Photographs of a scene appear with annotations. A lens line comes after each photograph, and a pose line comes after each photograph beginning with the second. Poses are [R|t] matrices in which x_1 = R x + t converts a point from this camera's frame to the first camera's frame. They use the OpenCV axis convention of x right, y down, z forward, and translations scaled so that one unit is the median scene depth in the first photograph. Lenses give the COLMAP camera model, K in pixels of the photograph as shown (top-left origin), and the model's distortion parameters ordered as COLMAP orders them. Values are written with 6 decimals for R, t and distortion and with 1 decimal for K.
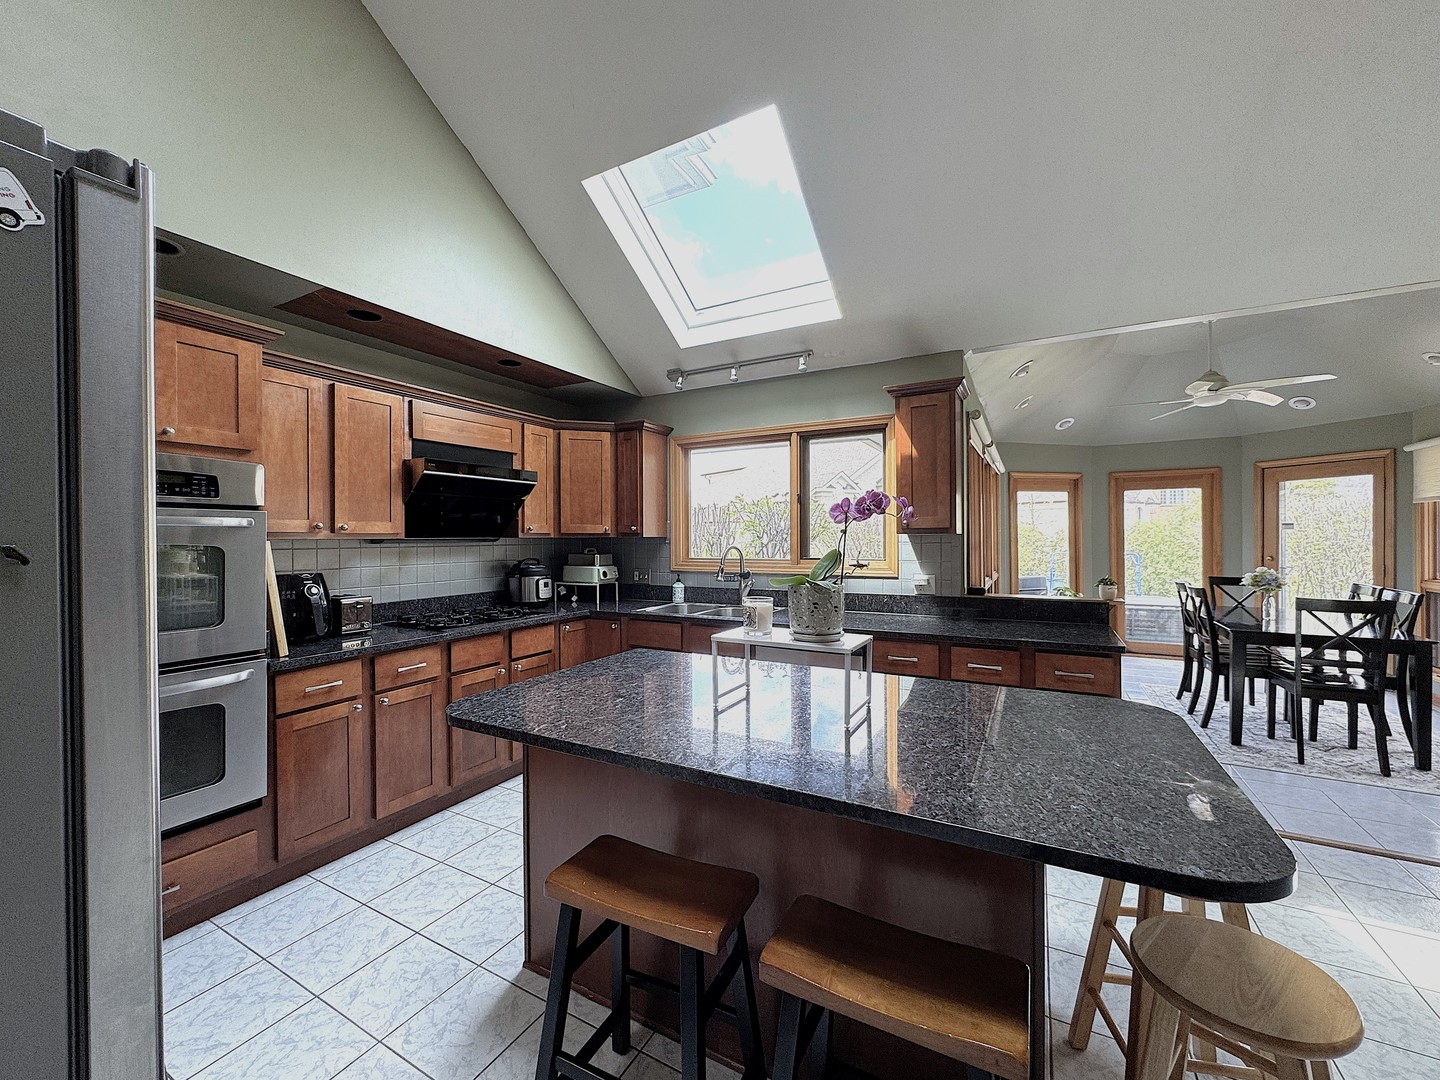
lens RADIAL K [[578.3, 0, 720.0], [0, 578.3, 540.0], [0, 0, 1]] dist [-0.002444, 0.000116]
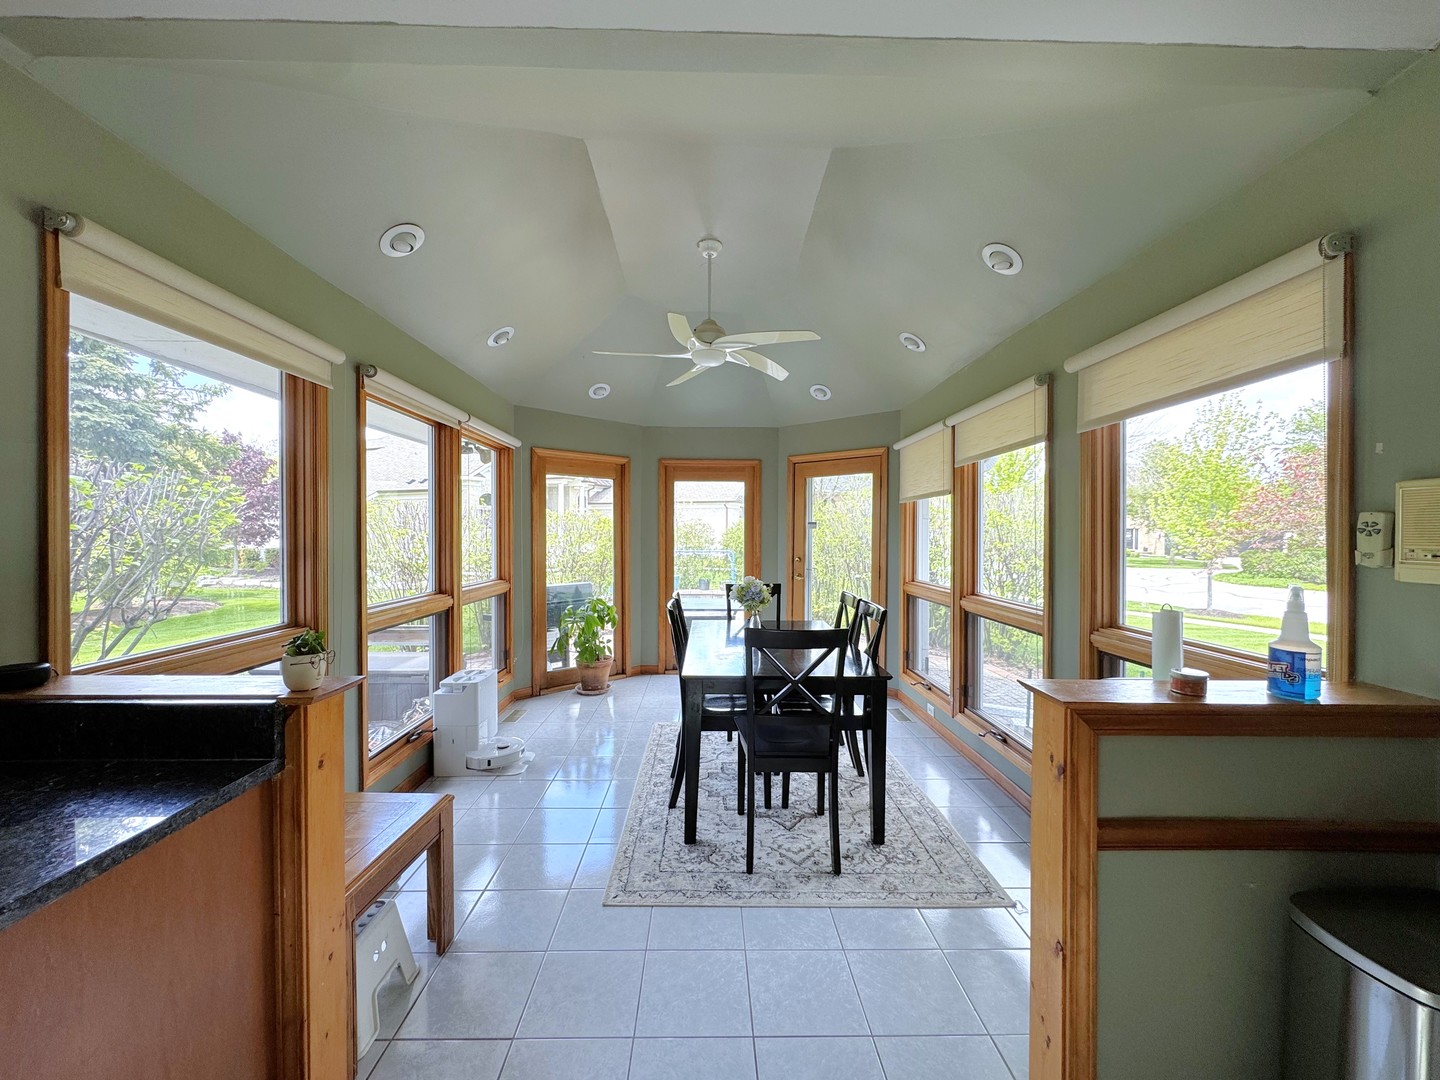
lens RADIAL K [[578.3, 0, 720.0], [0, 578.3, 540.0], [0, 0, 1]] dist [-0.002444, 0.000116]
pose [[0.863685, 0.003160, 0.504022, 0.372751], [-0.007077, 0.999958, 0.005857, -0.003947], [-0.503982, -0.008626, 0.863671, 0.255196]]
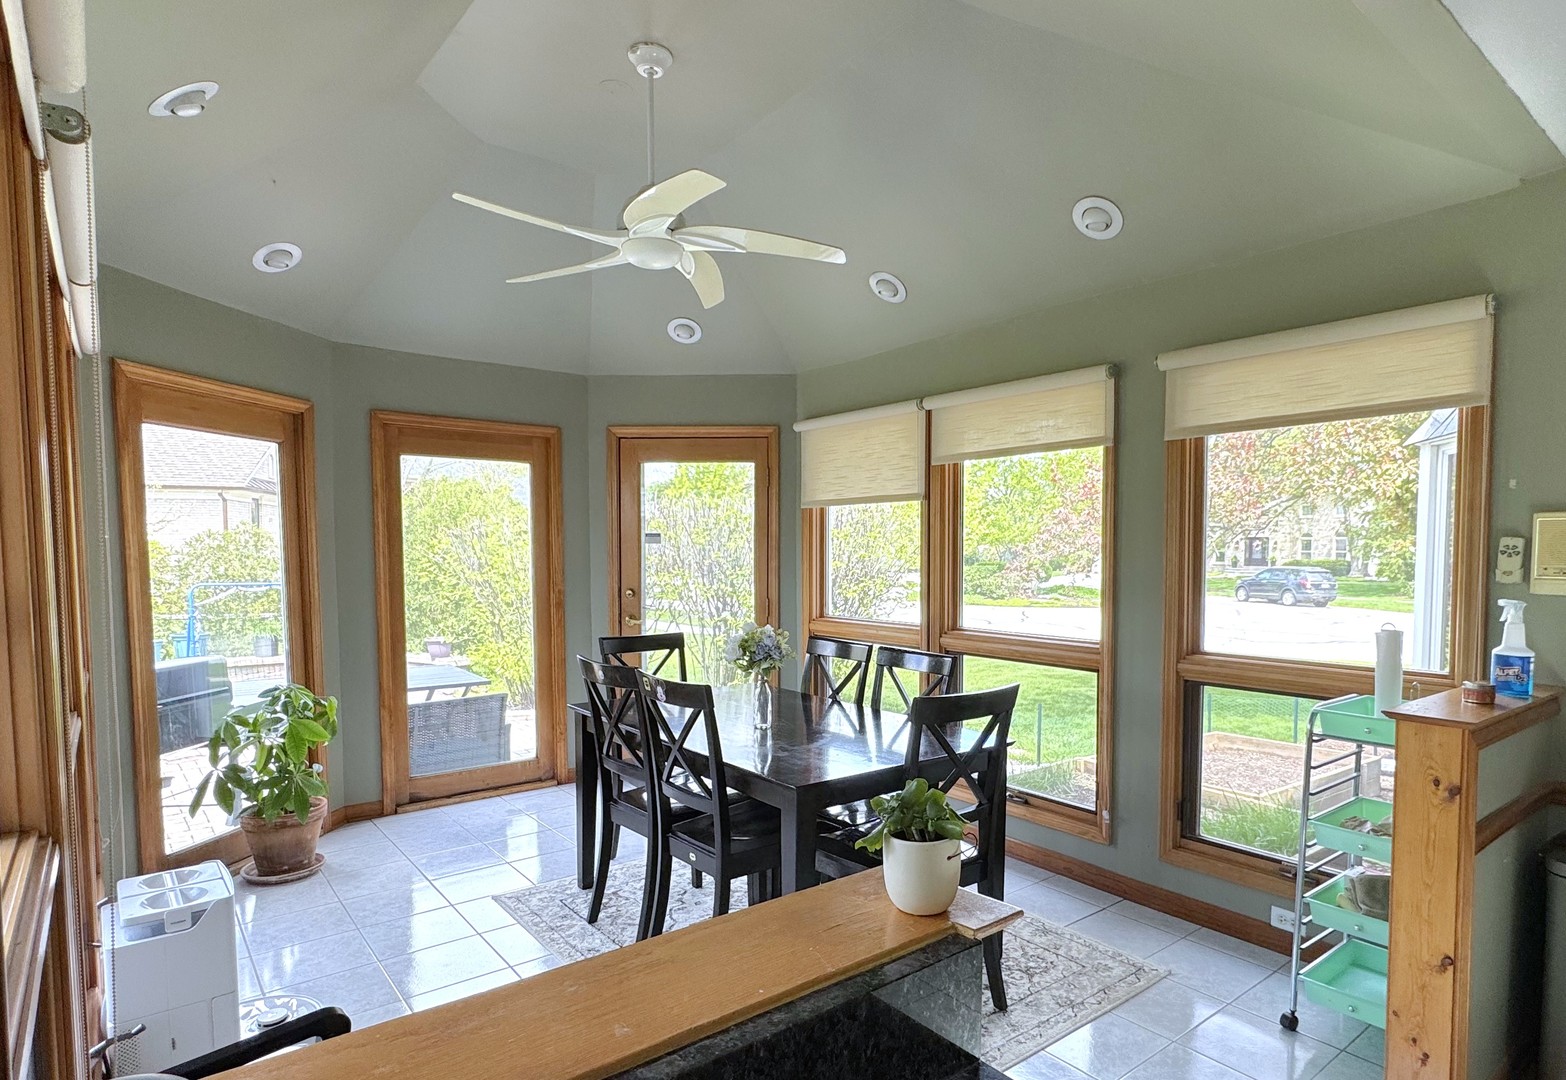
lens RADIAL K [[872.4, 0, 846.4], [0, 872.4, 609.1], [0, 0, 1]] dist [0.000437, 0.000333]
pose [[0.356148, -0.059159, 0.932555, 0.199113], [0.000126, 0.997997, 0.063263, -0.007867], [-0.934430, -0.022414, 0.355442, 0.481699]]
